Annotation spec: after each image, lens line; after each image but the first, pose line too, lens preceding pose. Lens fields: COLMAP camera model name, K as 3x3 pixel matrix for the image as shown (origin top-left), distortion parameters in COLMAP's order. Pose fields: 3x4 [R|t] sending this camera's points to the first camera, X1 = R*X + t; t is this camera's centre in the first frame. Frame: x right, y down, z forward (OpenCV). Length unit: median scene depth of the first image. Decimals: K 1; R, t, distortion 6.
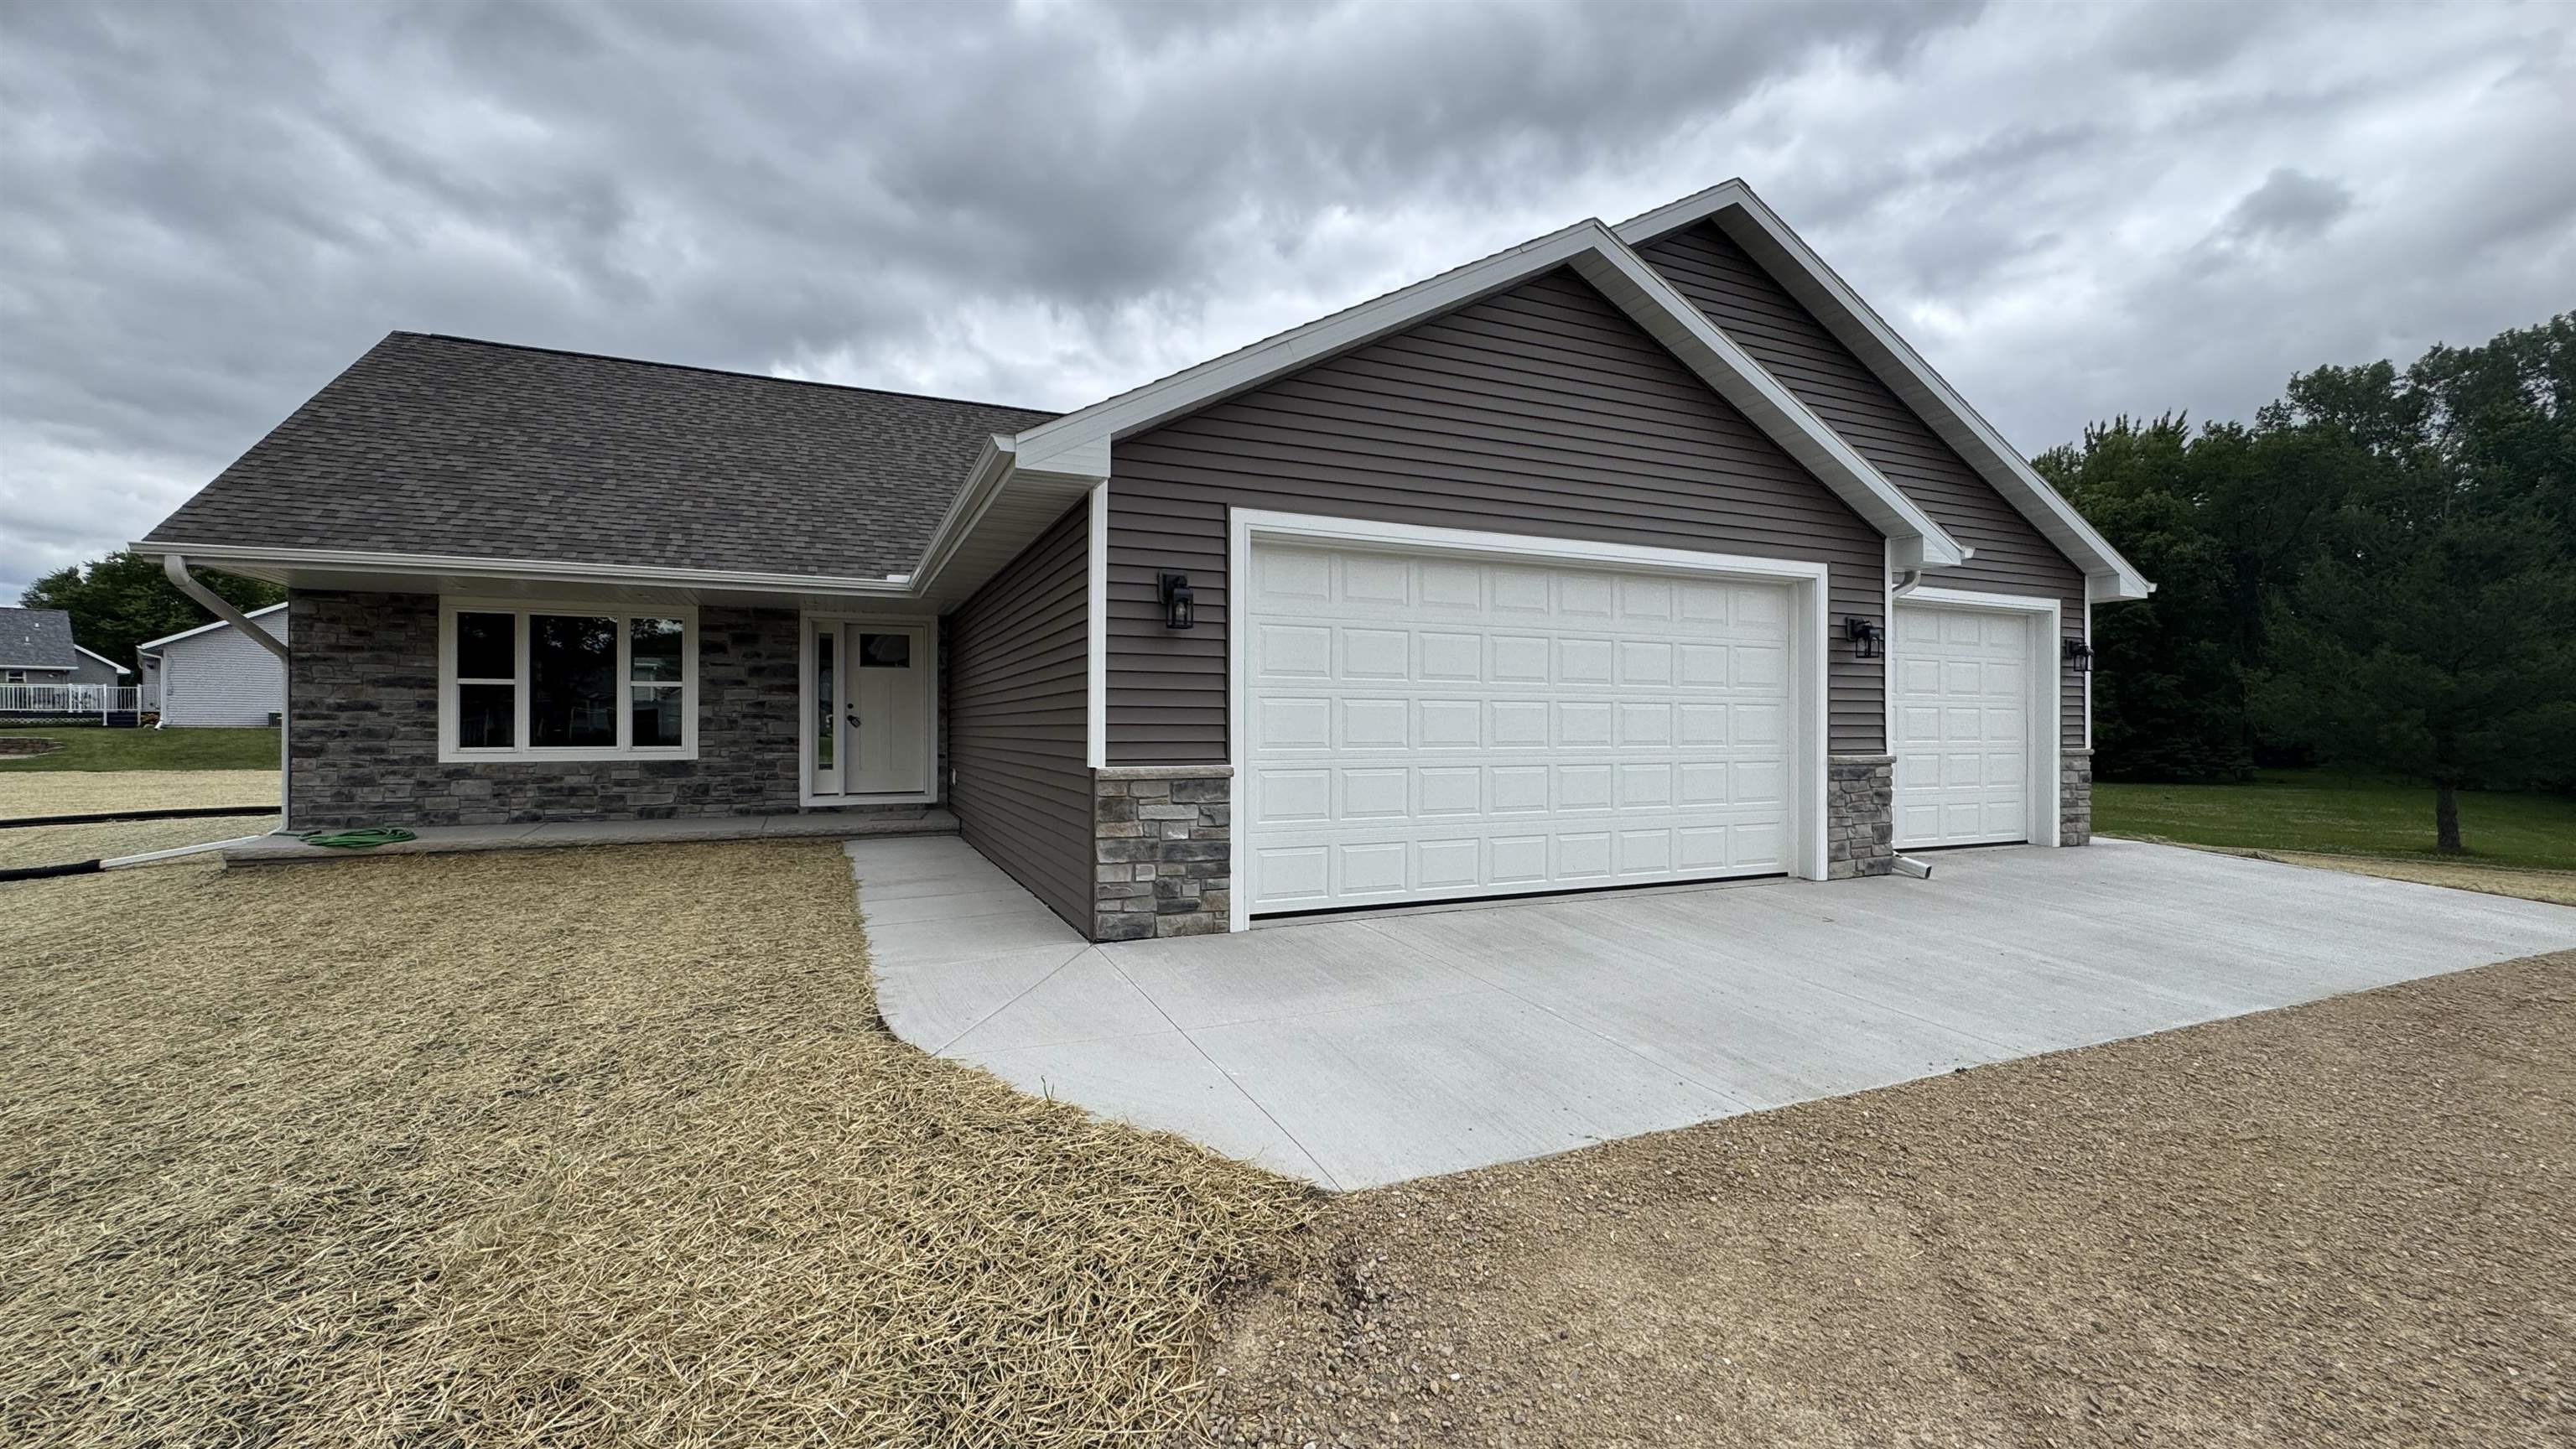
lens RADIAL K [[1027.2, 0, 1283.3], [0, 1027.2, 701.8], [0, 0, 1]] dist [-0.001695, -0.000202]
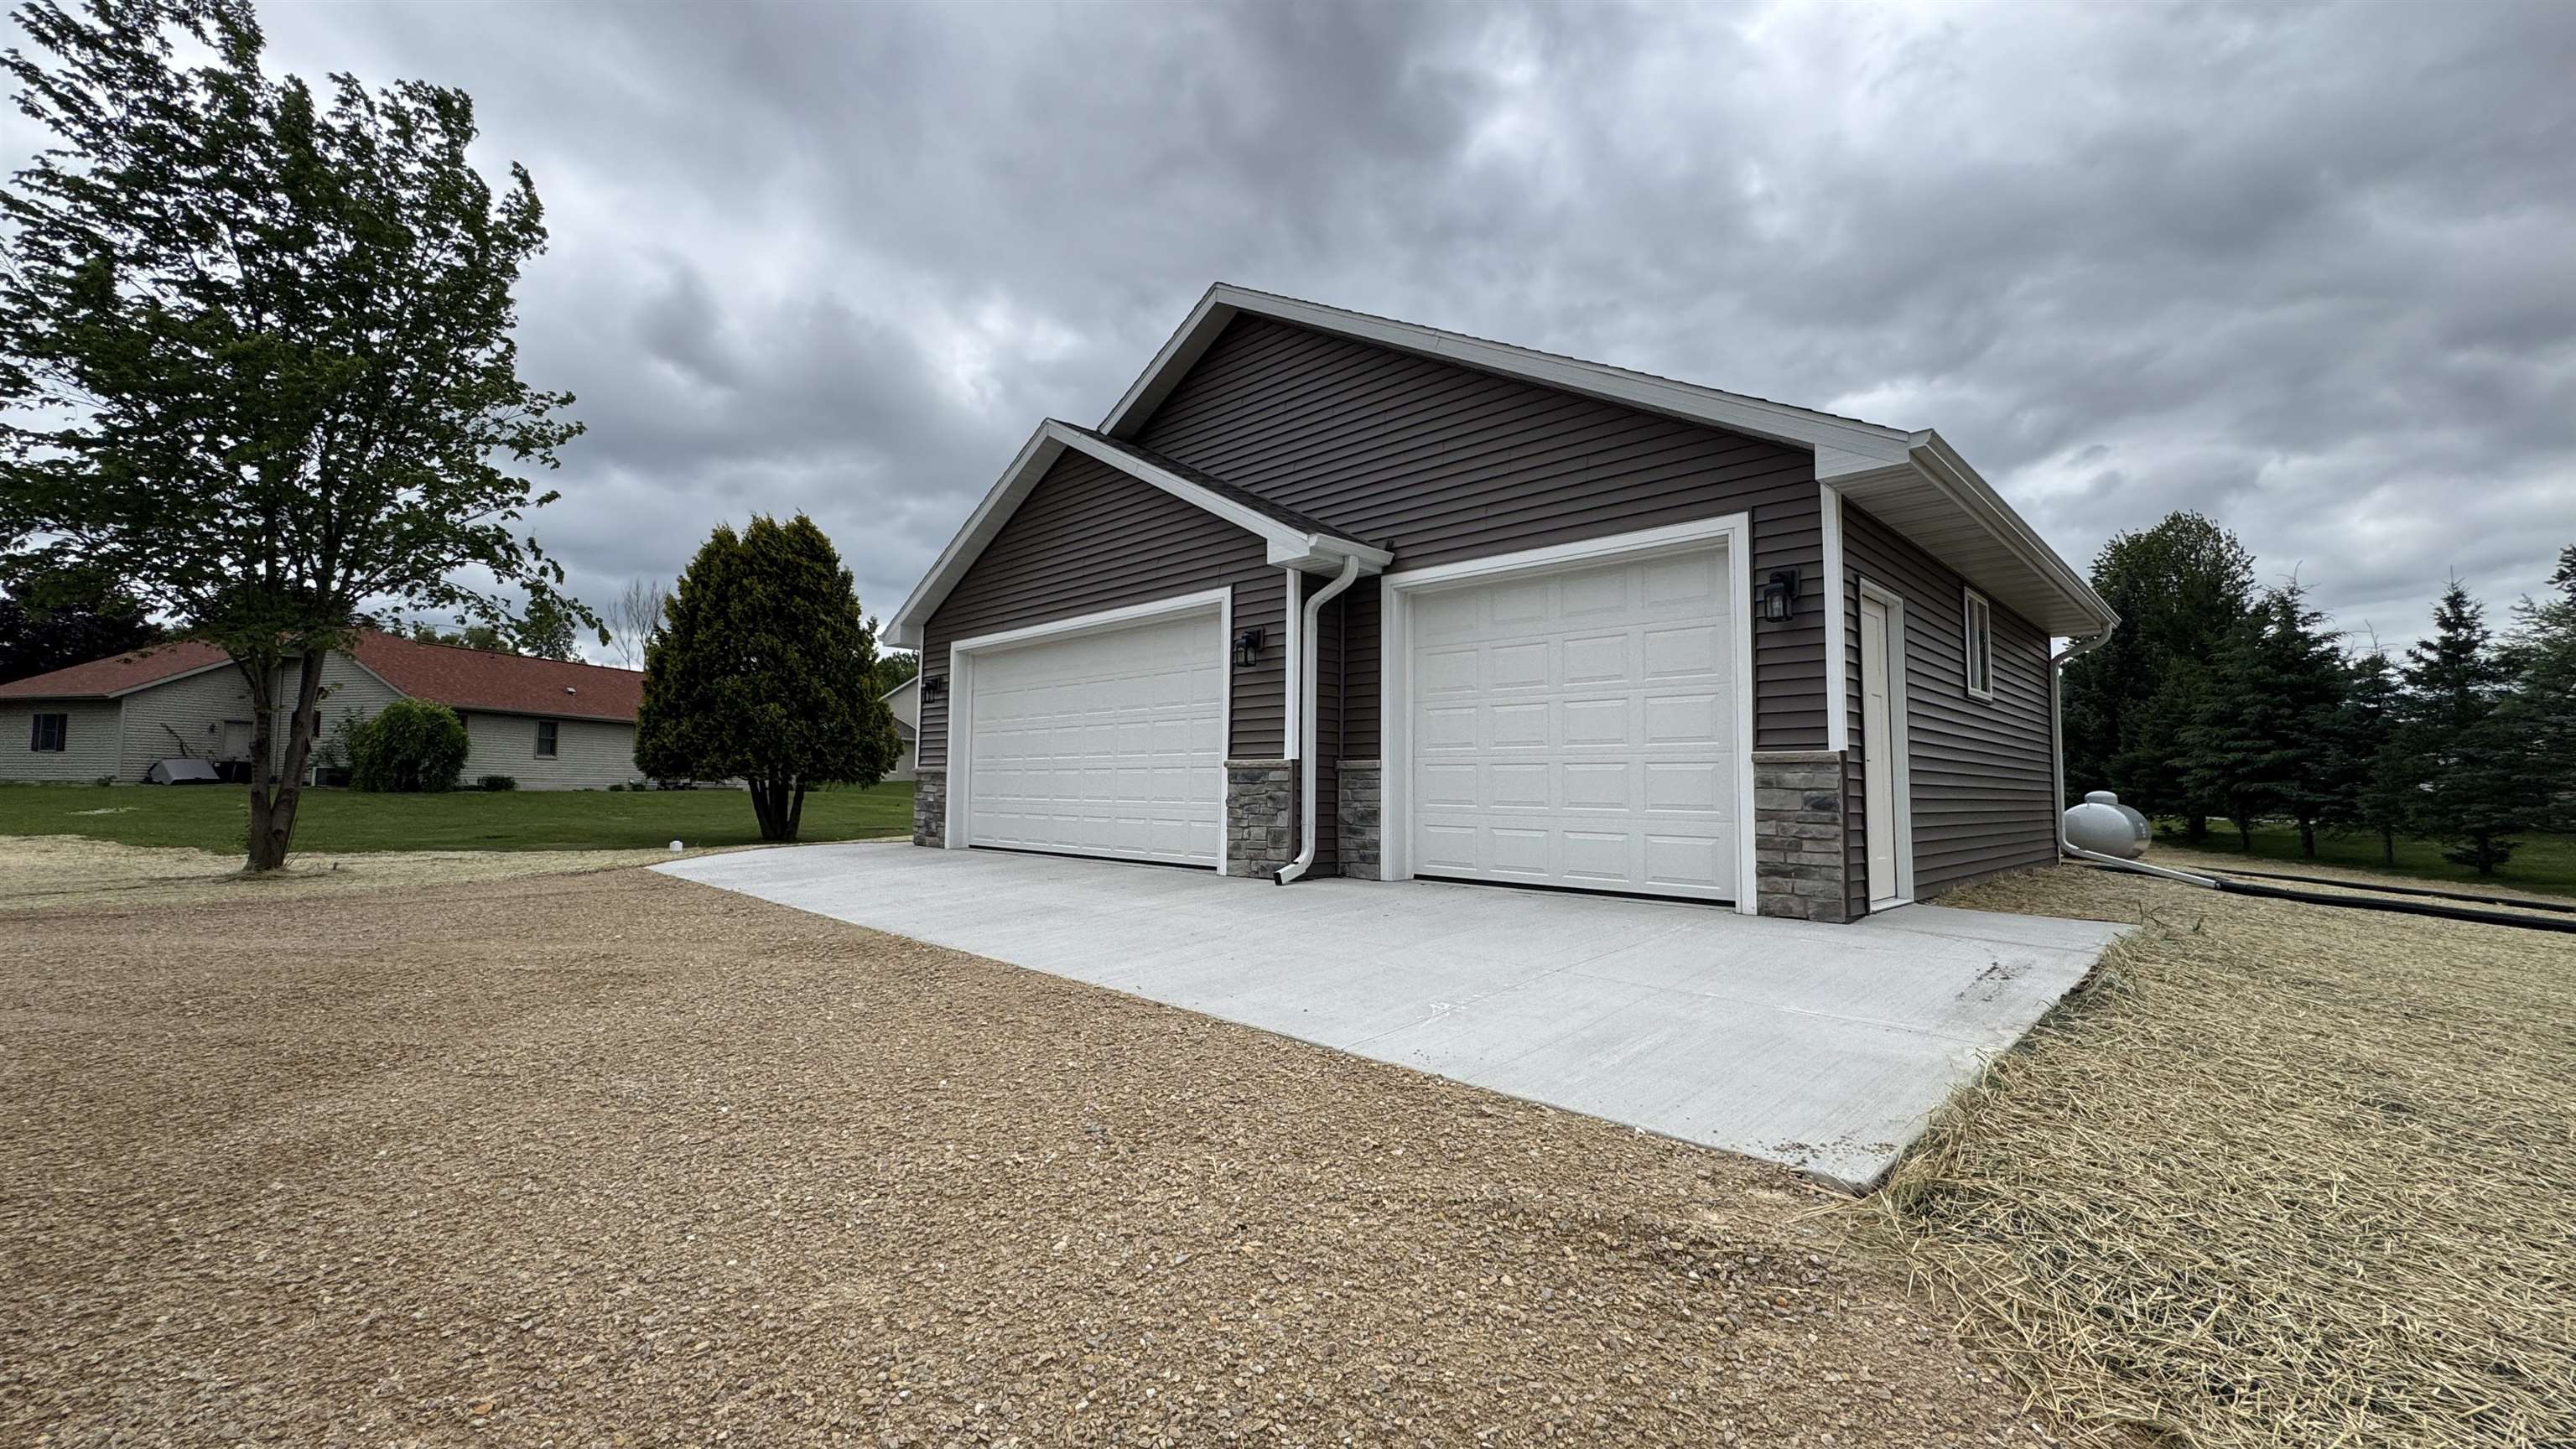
lens RADIAL K [[1027.2, 0, 1286.7], [0, 1027.2, 712.0], [0, 0, 1]] dist [-0.001695, -0.000202]
pose [[0.365216, -0.074240, -0.927958, 1.132866], [0.005618, 0.996973, -0.077551, 0.062281], [0.930906, 0.023110, 0.364528, 0.476260]]
